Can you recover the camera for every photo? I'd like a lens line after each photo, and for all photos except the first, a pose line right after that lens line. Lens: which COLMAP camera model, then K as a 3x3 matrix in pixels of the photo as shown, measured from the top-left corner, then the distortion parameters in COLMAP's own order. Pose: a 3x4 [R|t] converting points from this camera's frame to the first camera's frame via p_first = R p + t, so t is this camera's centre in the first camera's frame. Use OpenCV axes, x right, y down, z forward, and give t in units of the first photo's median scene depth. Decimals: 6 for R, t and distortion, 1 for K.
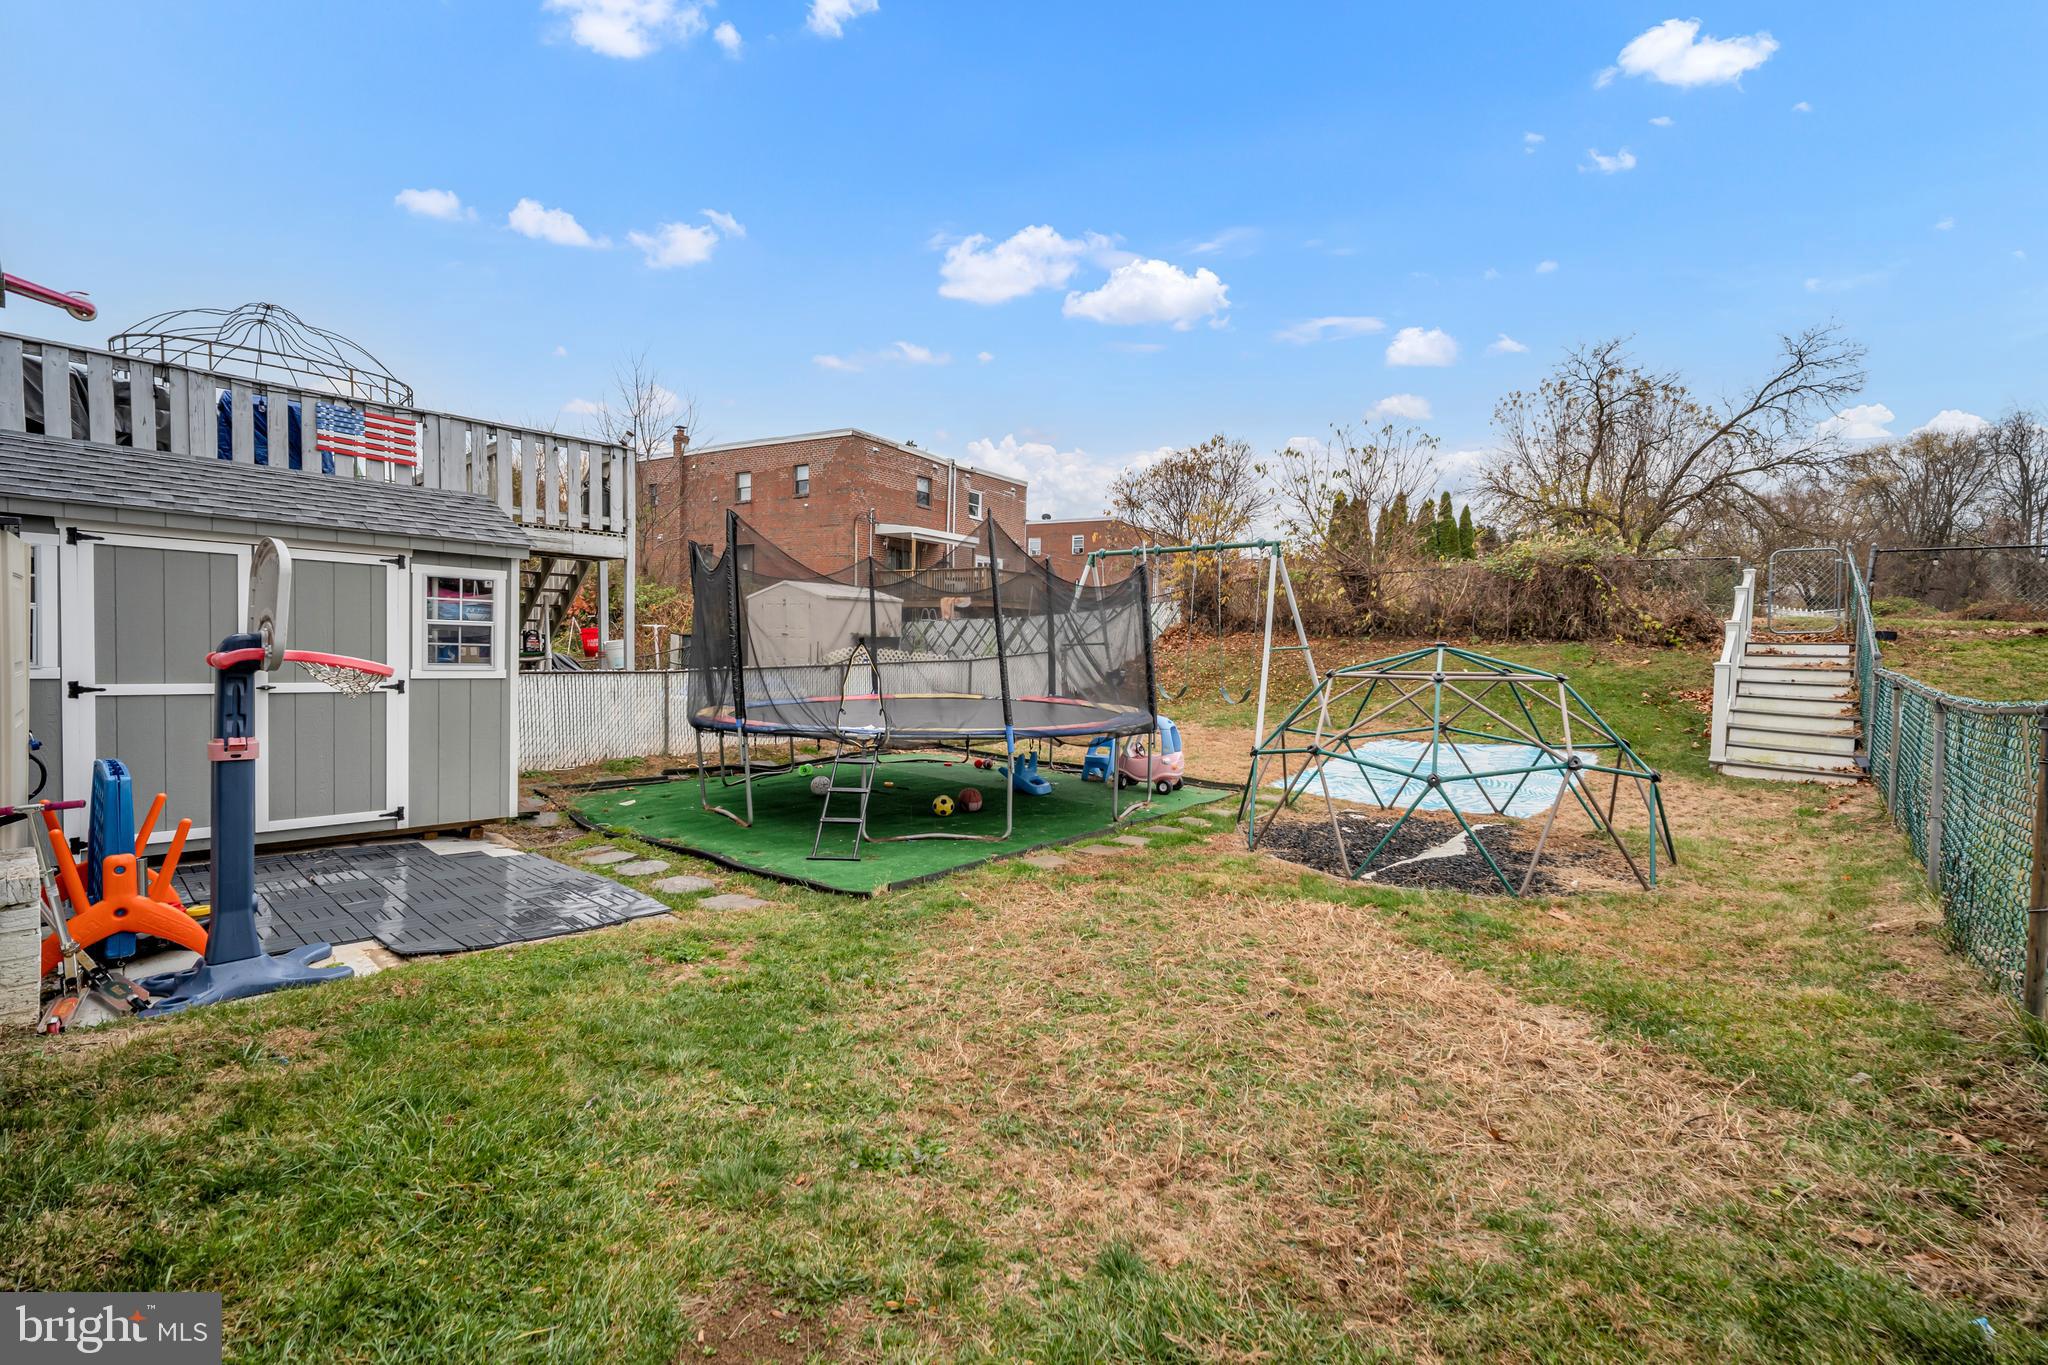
lens RADIAL K [[858.2, 0, 1024.0], [0, 858.2, 682.5], [0, 0, 1]] dist [0.001407, 0.000031]
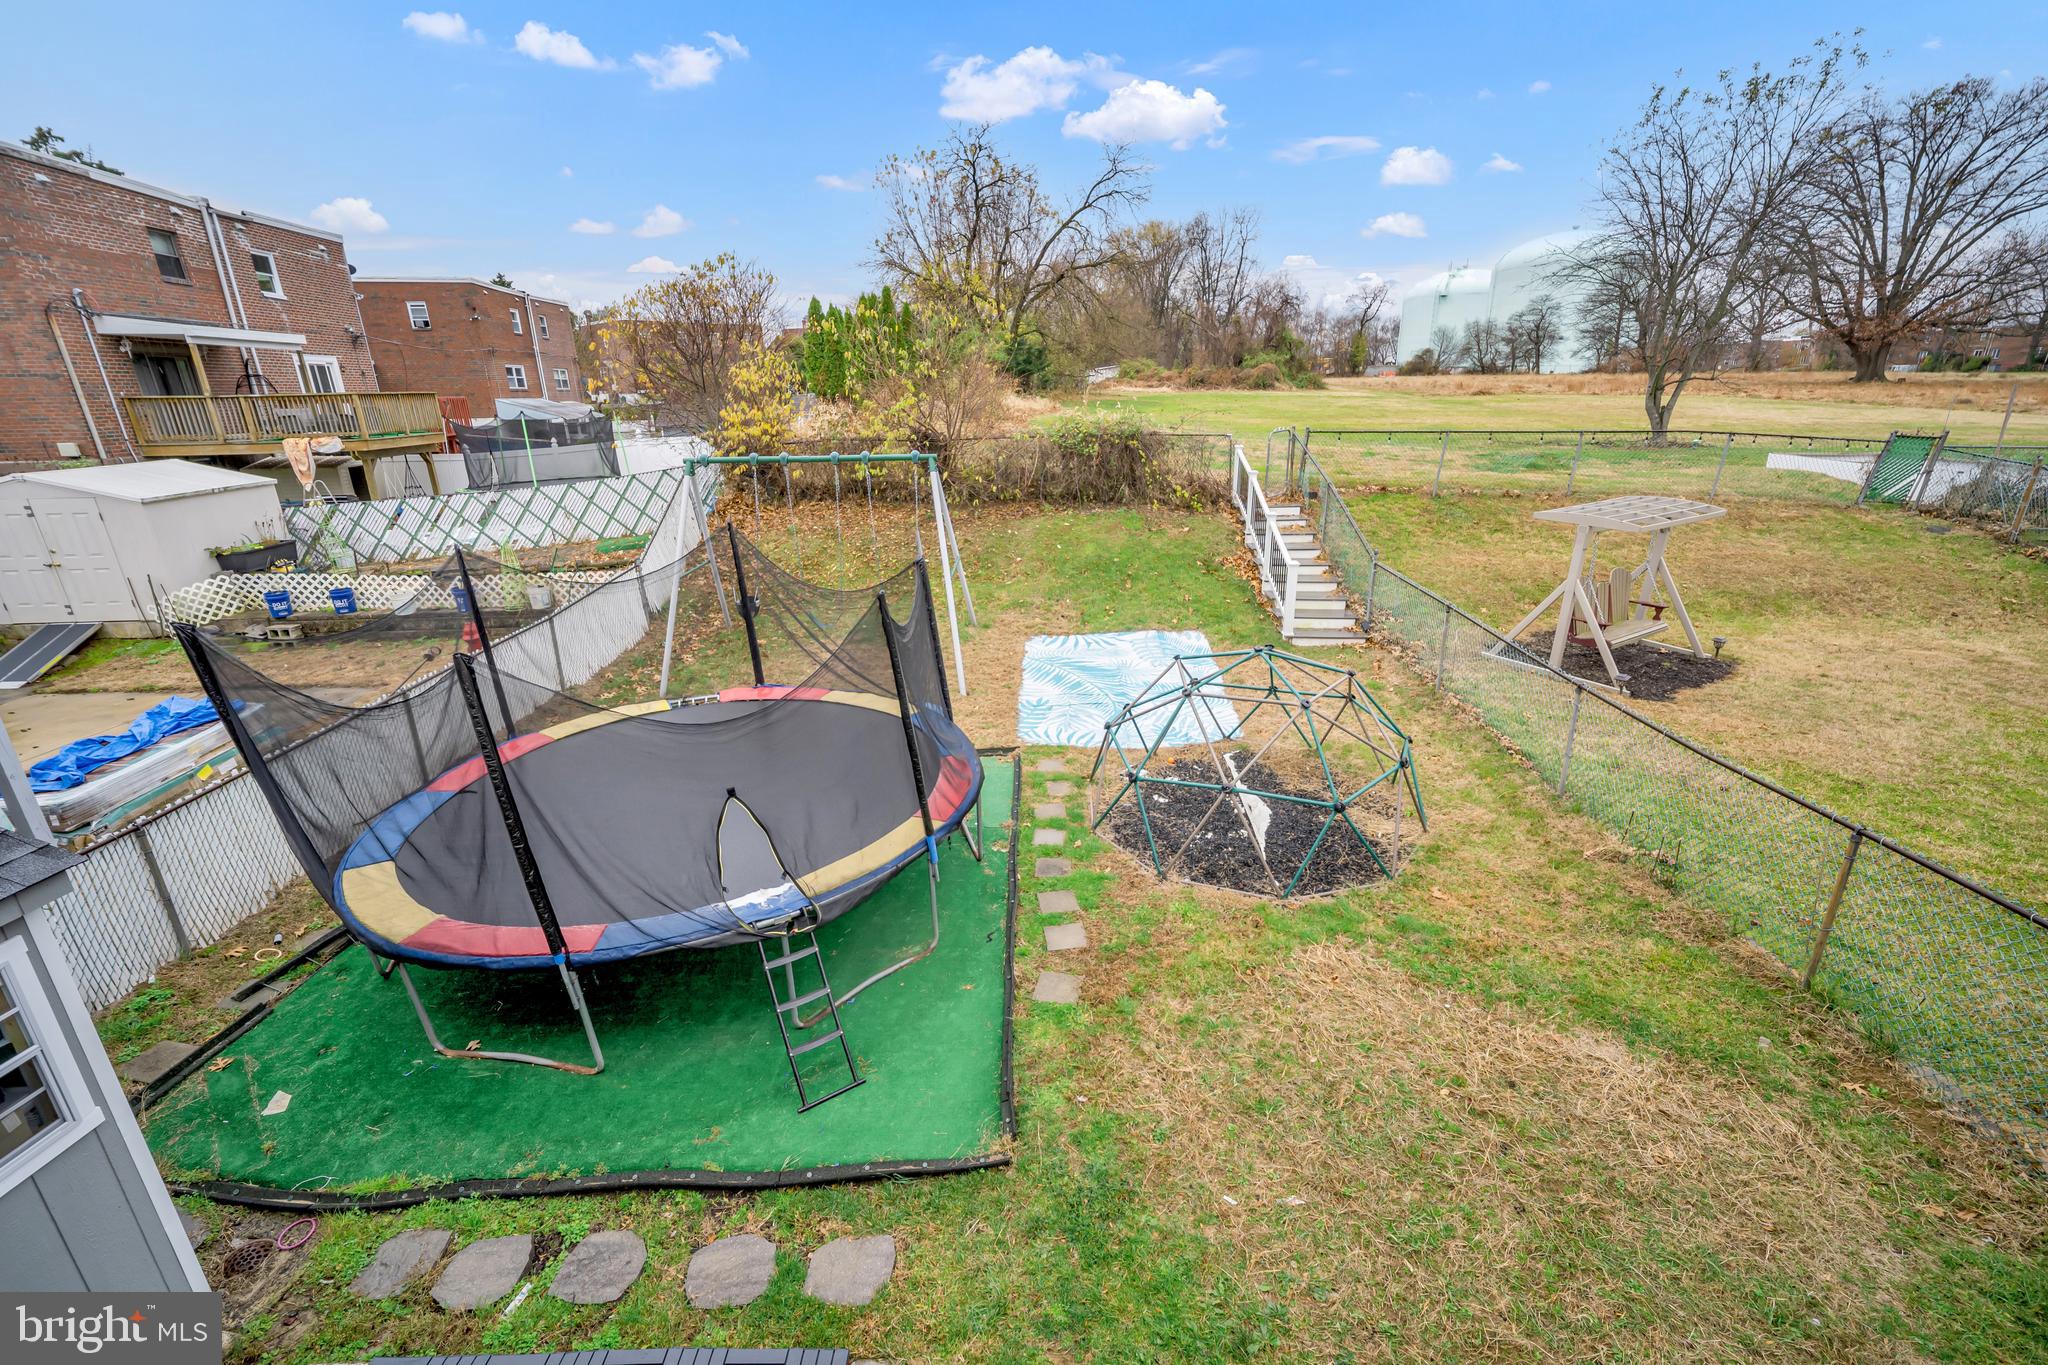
lens RADIAL K [[858.2, 0, 1024.0], [0, 858.2, 682.5], [0, 0, 1]] dist [0.001407, 0.000031]
pose [[0.763408, -0.242531, 0.598655, -0.095456], [0.064747, 0.950895, 0.302666, -0.078747], [-0.642664, -0.192296, 0.741624, 0.075101]]
